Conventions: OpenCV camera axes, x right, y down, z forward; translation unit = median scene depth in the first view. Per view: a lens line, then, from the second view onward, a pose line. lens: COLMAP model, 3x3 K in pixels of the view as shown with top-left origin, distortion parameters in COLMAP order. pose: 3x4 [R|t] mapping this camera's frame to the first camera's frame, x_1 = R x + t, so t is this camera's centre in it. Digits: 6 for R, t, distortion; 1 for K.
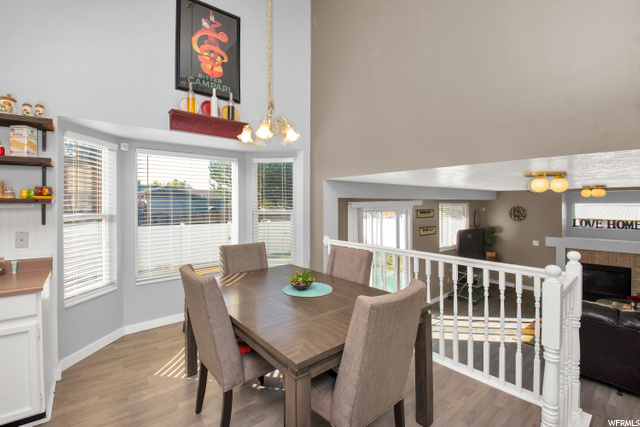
lens RADIAL K [[288.1, 0, 320.4], [0, 288.1, 202.0], [0, 0, 1]] dist [0.001618, -0.013787]
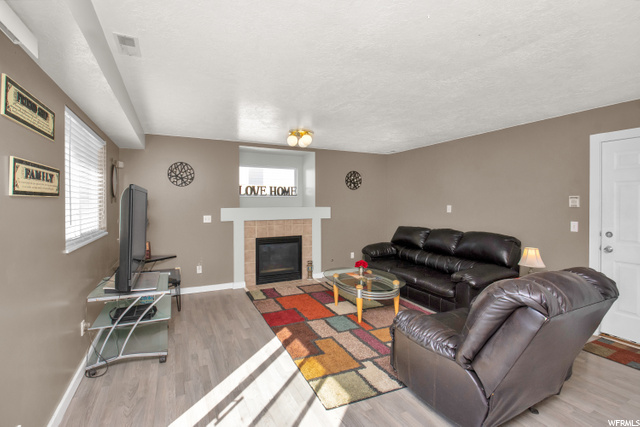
lens RADIAL K [[285.4, 0, 321.6], [0, 285.4, 204.5], [0, 0, 1]] dist [0.001248, -0.000018]
pose [[0.241341, -0.004451, 0.970430, 0.188570], [-0.003540, 0.999979, 0.005467, 0.112185], [-0.970434, -0.004755, 0.241320, 0.626010]]
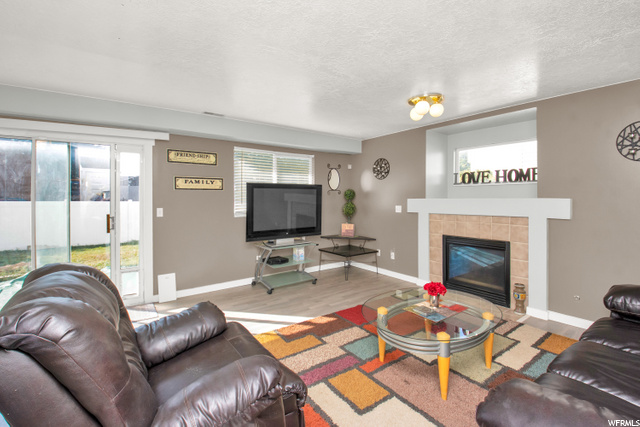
lens RADIAL K [[288.1, 0, 320.4], [0, 288.1, 202.0], [0, 0, 1]] dist [0.001618, -0.013787]
pose [[0.999111, 0.000141, -0.042158, 0.633765], [0.000559, 0.999863, 0.016572, 0.122461], [0.042154, -0.016580, 0.998974, 0.327990]]
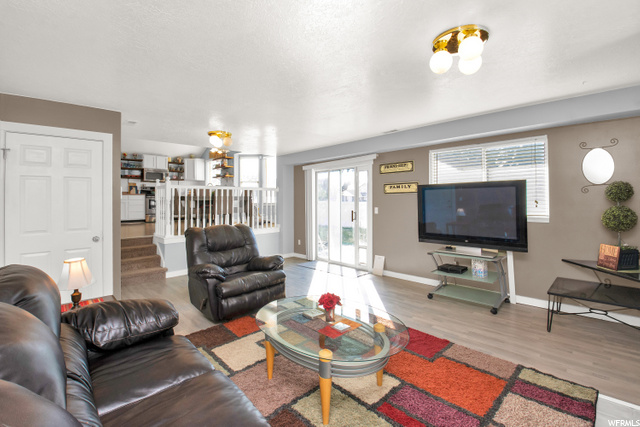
lens RADIAL K [[288.1, 0, 320.4], [0, 288.1, 202.0], [0, 0, 1]] dist [0.001618, -0.013787]
pose [[0.079463, 0.001316, -0.996837, 1.085656], [0.010894, 0.999938, 0.002188, 0.125189], [0.996778, -0.011034, 0.079444, 0.666579]]
